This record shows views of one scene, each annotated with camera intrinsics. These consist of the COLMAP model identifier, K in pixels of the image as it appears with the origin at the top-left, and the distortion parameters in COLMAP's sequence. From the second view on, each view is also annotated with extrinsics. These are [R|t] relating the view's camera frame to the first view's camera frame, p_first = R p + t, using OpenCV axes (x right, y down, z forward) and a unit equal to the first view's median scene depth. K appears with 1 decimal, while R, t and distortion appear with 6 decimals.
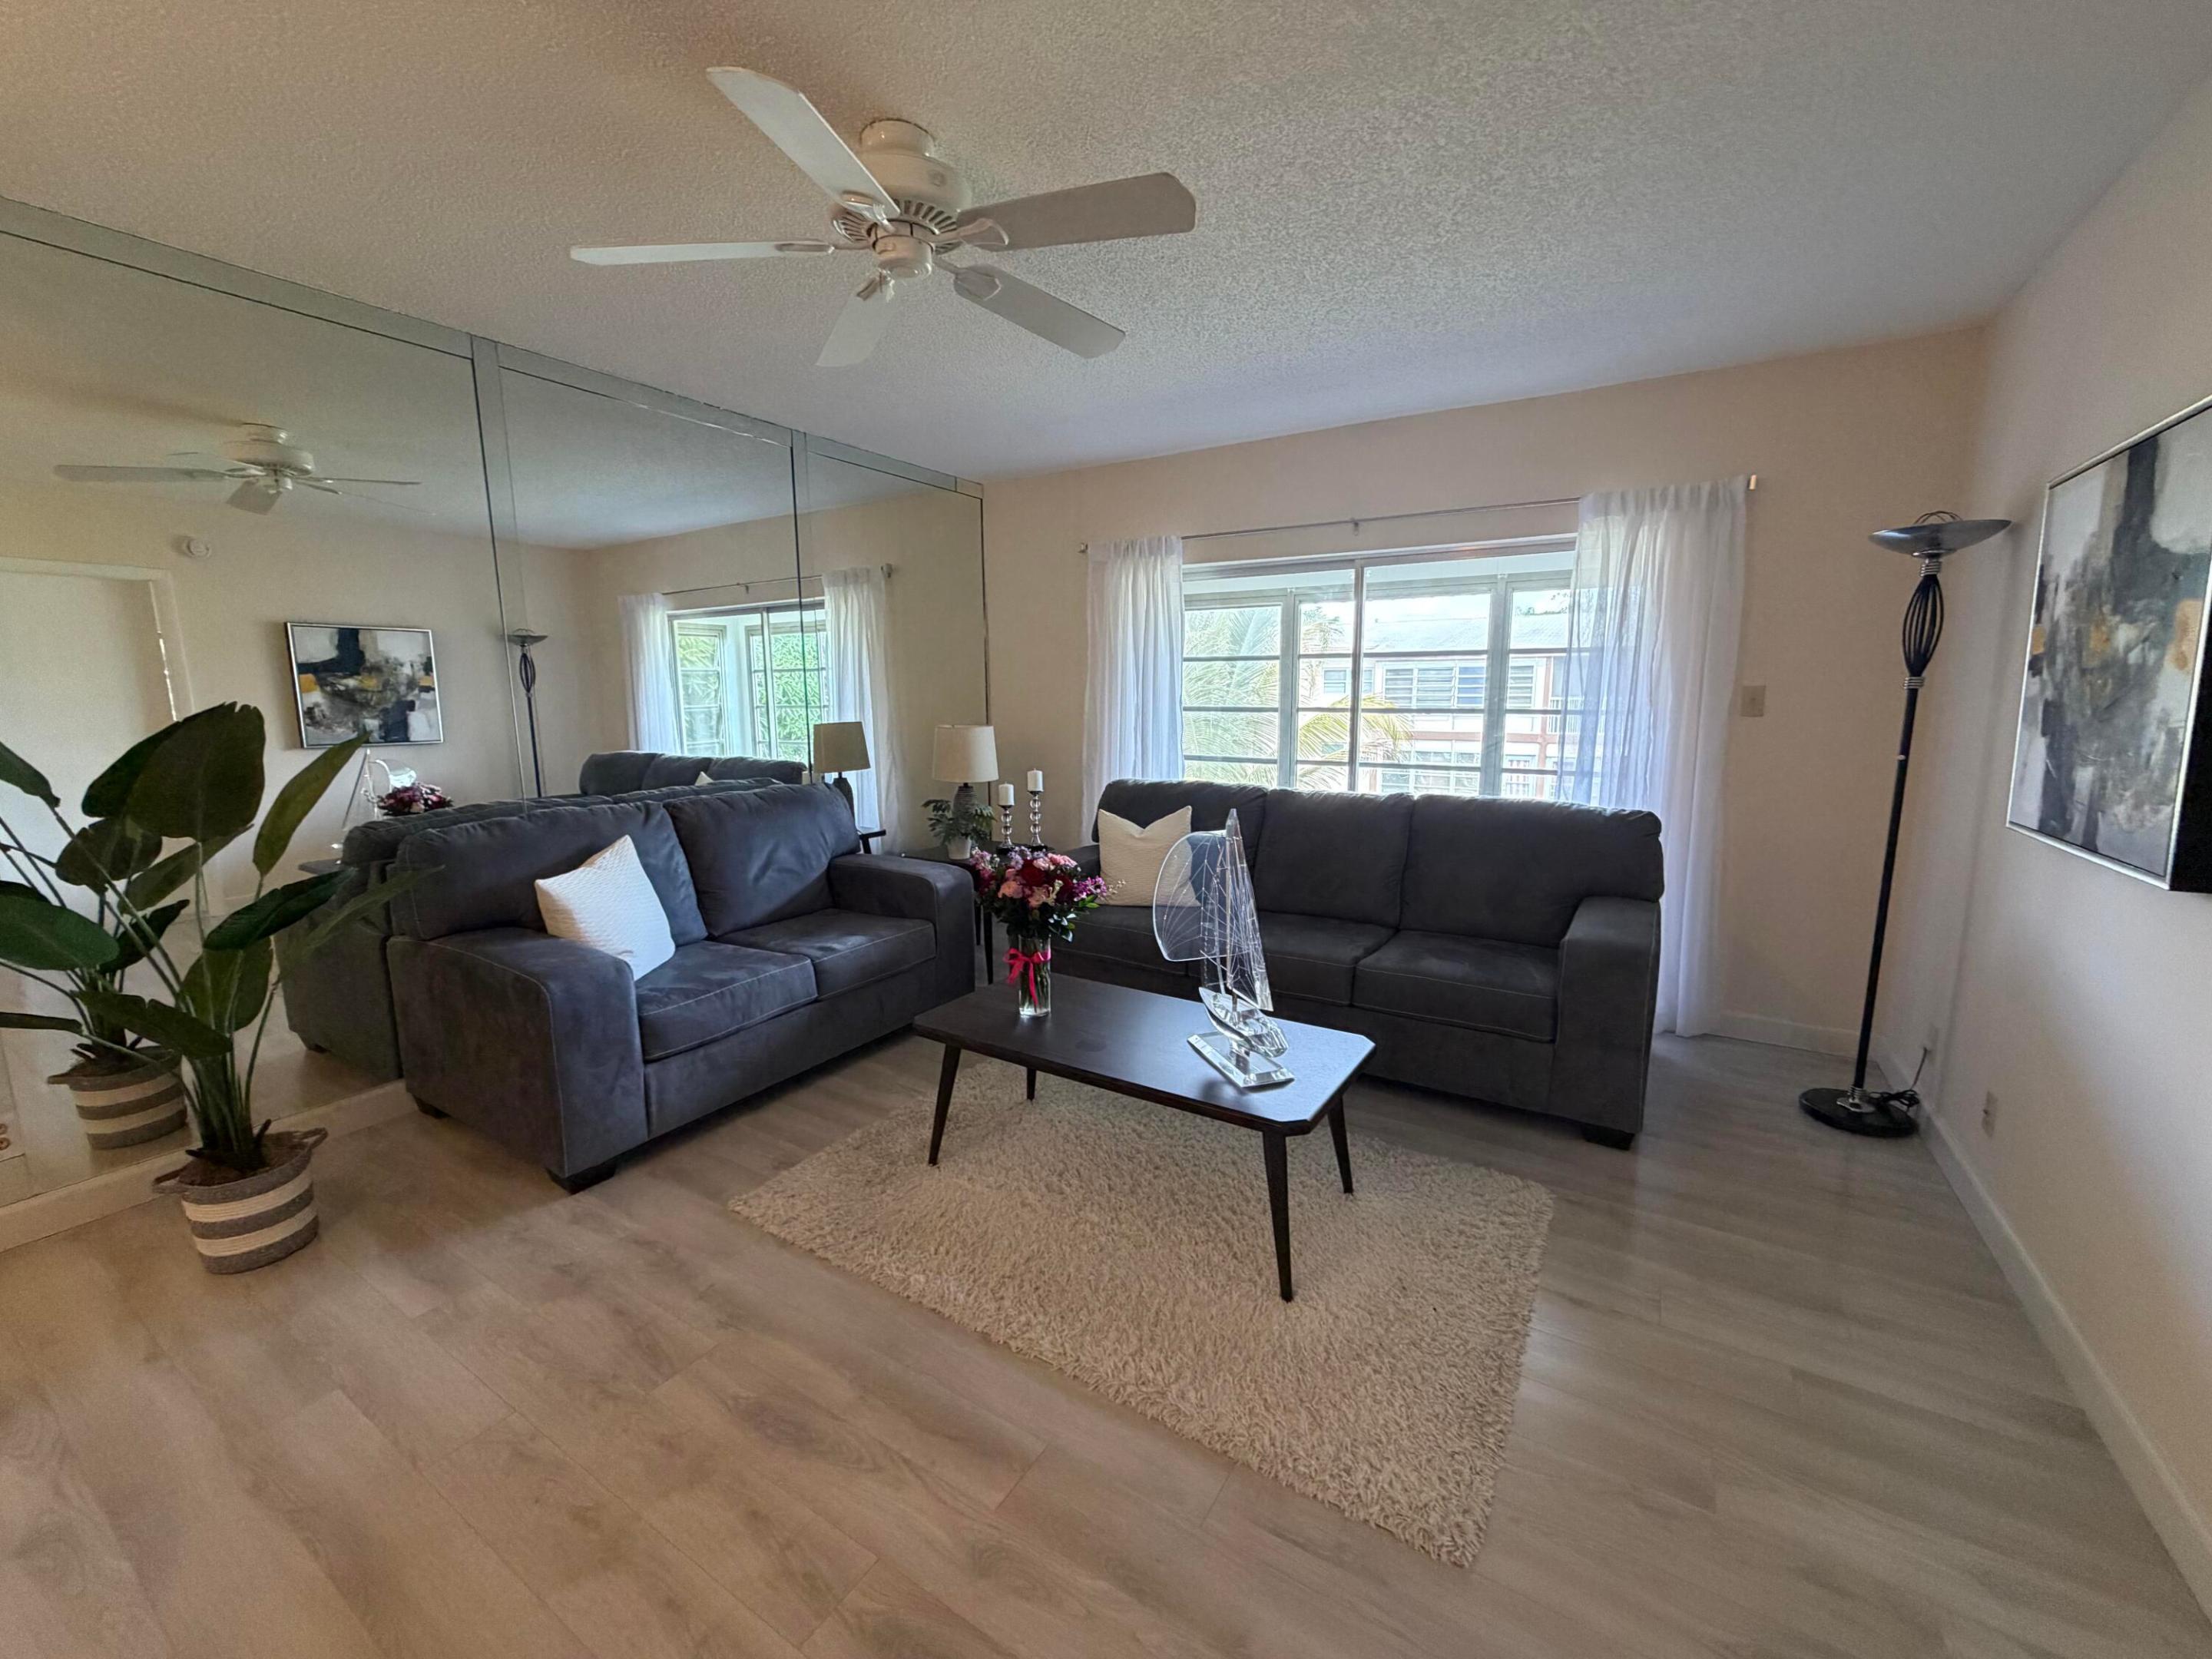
lens RADIAL K [[884.8, 0, 1098.9], [0, 884.8, 818.5], [0, 0, 1]] dist [-0.000146, -0.000389]
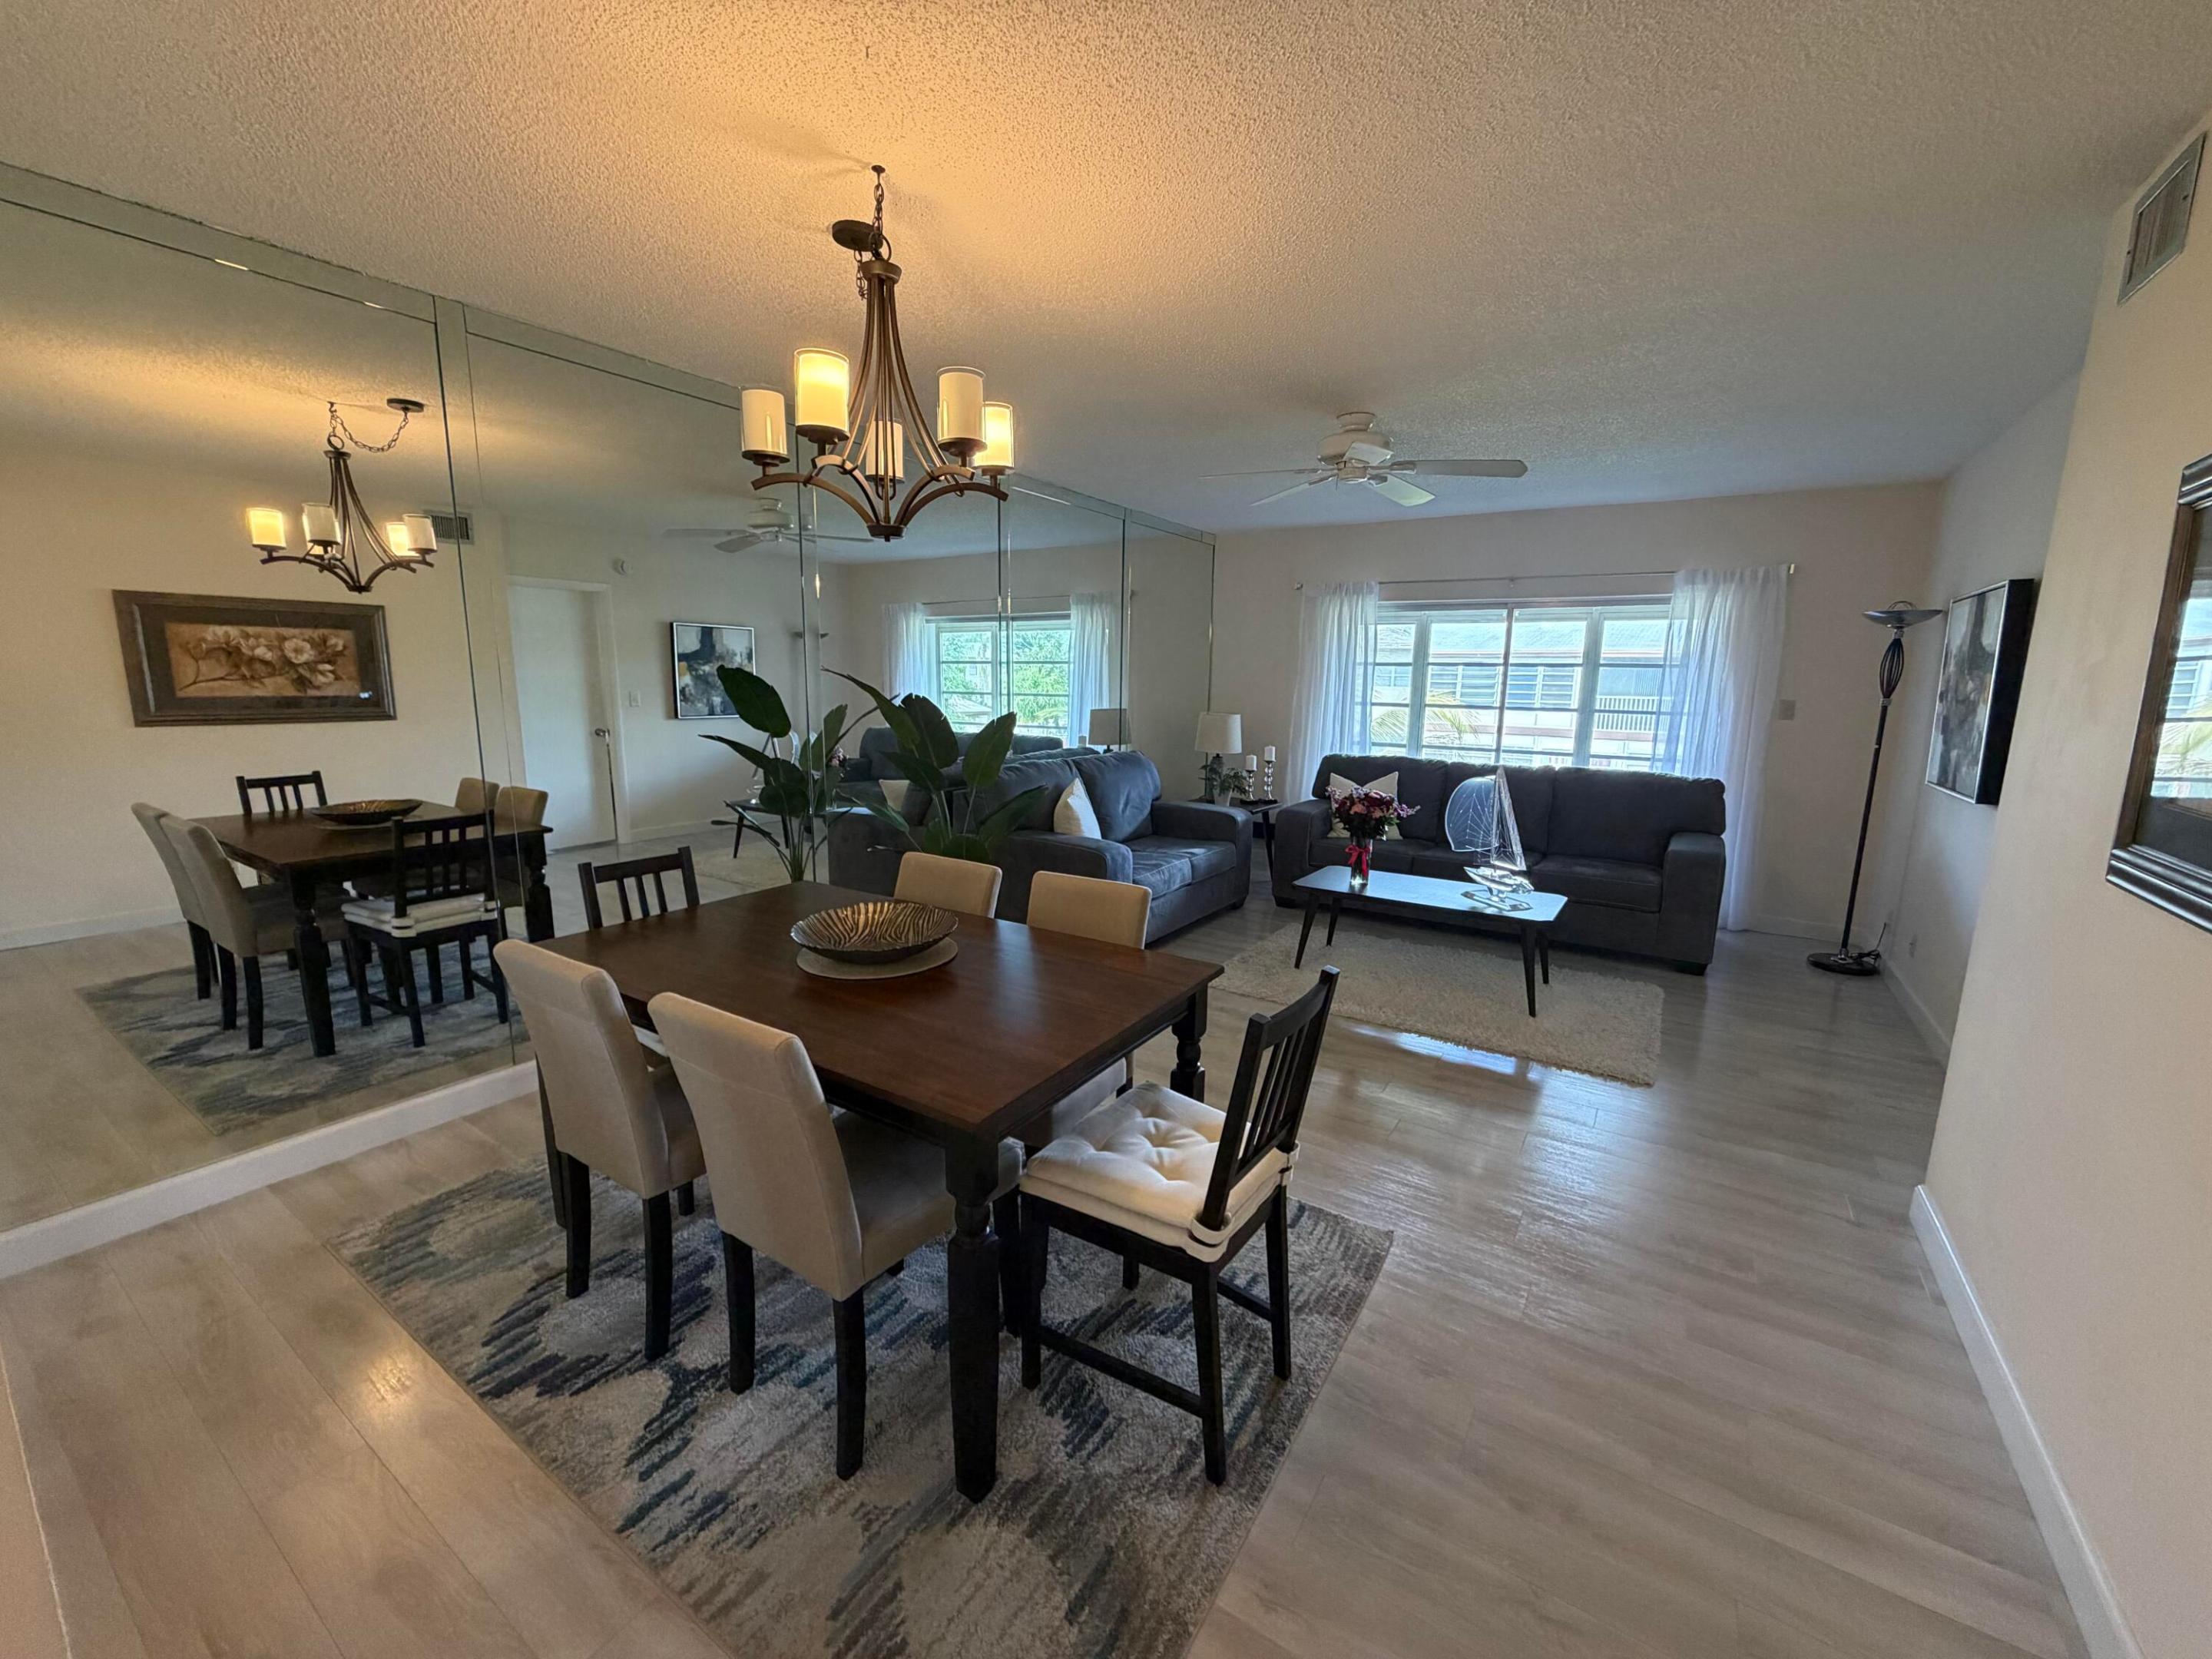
lens RADIAL K [[884.8, 0, 1098.4], [0, 884.8, 817.6], [0, 0, 1]] dist [-0.000146, -0.000389]
pose [[0.999463, 0.026037, -0.019873, -0.411224], [-0.025759, 0.999568, 0.014143, 0.061650], [0.020233, -0.013623, 0.999702, -0.549771]]
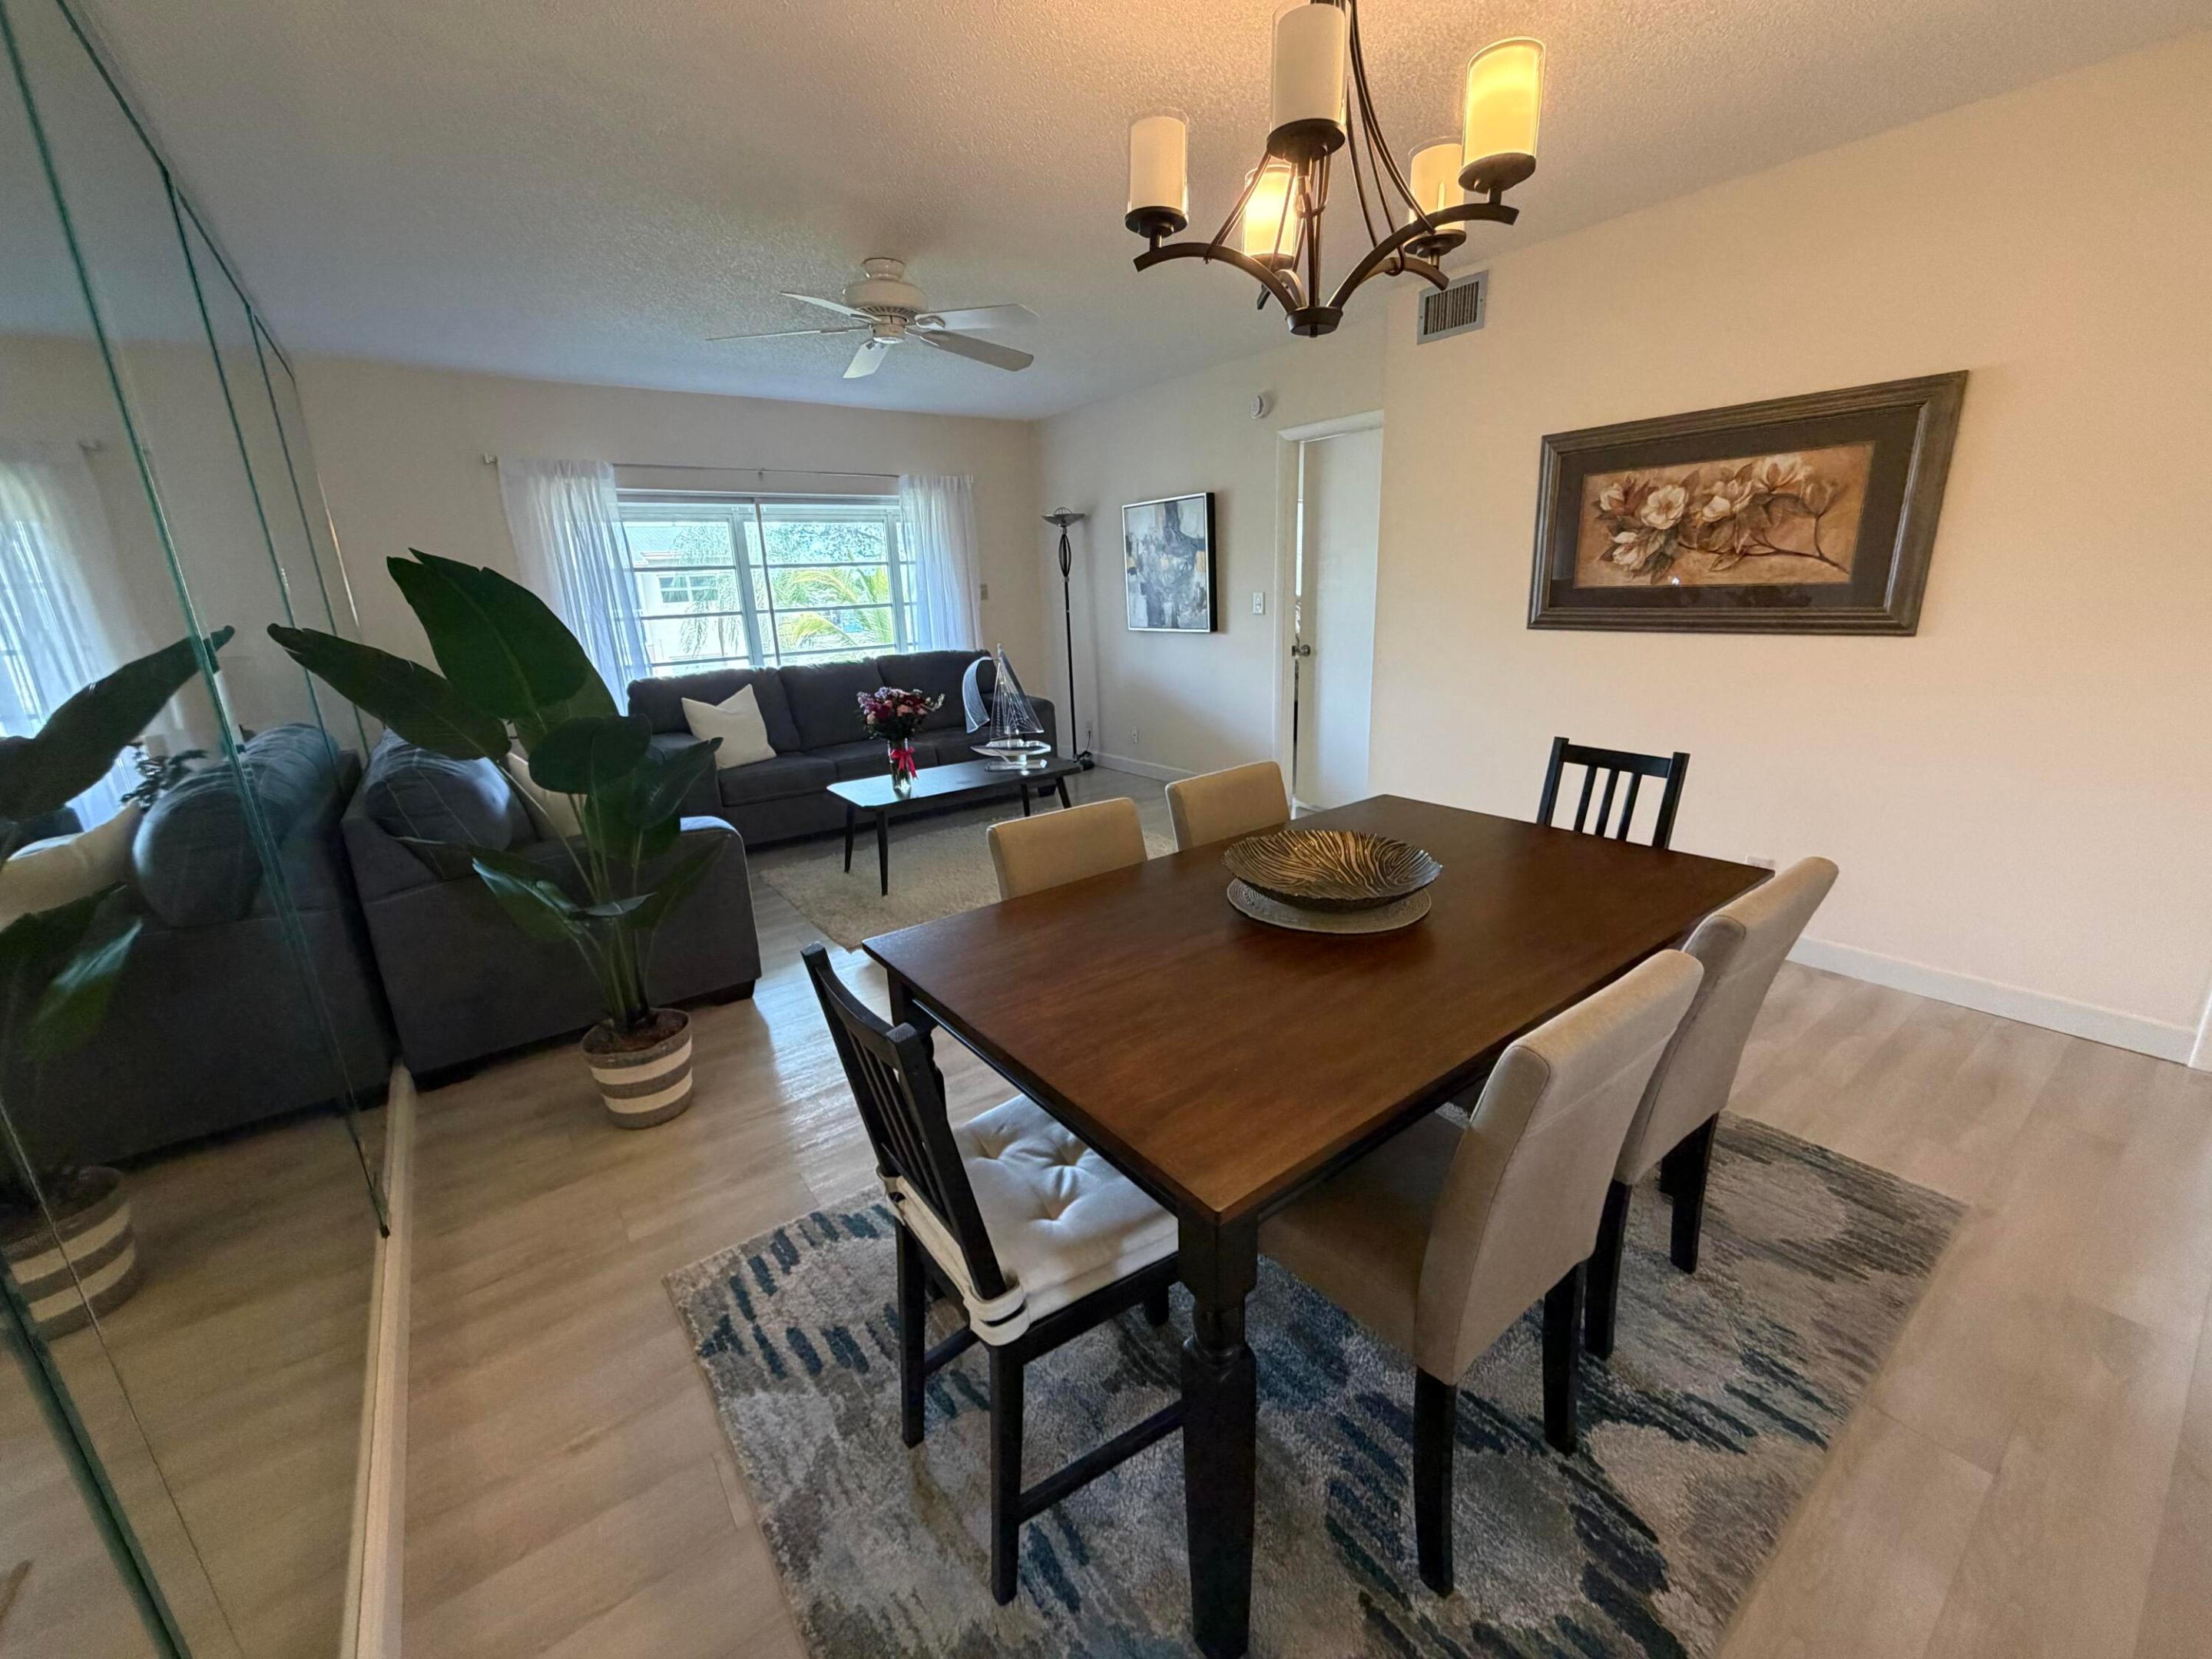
lens RADIAL K [[884.8, 0, 1100.7], [0, 884.8, 834.5], [0, 0, 1]] dist [-0.000146, -0.000389]
pose [[0.365047, -0.267262, 0.891802, -1.072770], [0.174602, 0.960565, 0.216399, 0.006087], [-0.914470, 0.076714, 0.397316, 0.010935]]
